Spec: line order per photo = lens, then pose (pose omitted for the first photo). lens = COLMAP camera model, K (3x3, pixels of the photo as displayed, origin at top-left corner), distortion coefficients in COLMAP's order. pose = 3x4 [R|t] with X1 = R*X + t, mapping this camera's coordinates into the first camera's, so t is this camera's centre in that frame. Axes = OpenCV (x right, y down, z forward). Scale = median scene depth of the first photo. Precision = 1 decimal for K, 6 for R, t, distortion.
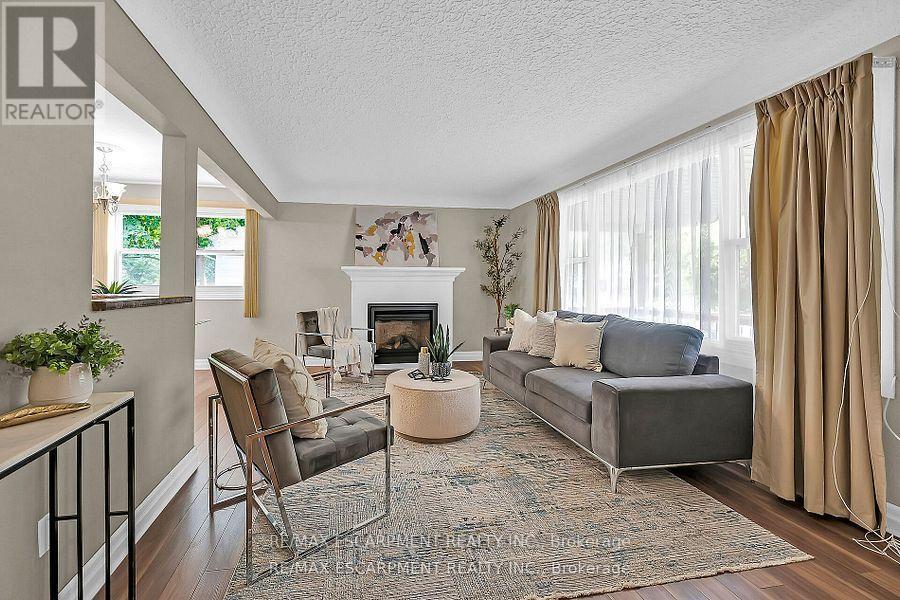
lens RADIAL K [[368.6, 0, 437.8], [0, 368.6, 288.2], [0, 0, 1]] dist [0.001141, 0.000377]
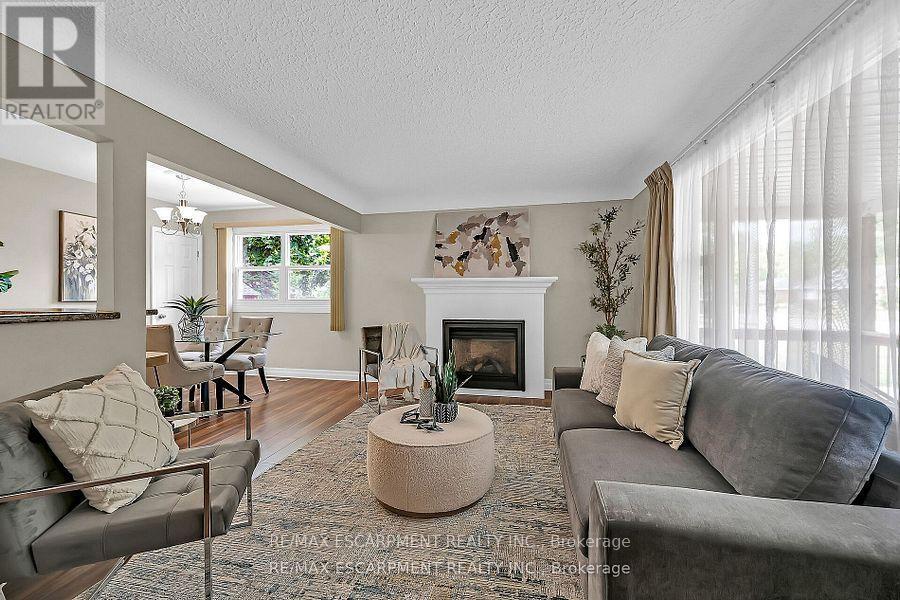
lens RADIAL K [[372.9, 0, 450.0], [0, 372.9, 300.0], [0, 0, 1]] dist [-0.001428, -0.000003]
pose [[0.925568, -0.000592, -0.378580, 0.200158], [-0.000227, 0.999998, -0.002117, -0.003398], [0.378580, 0.002045, 0.925566, 0.196453]]
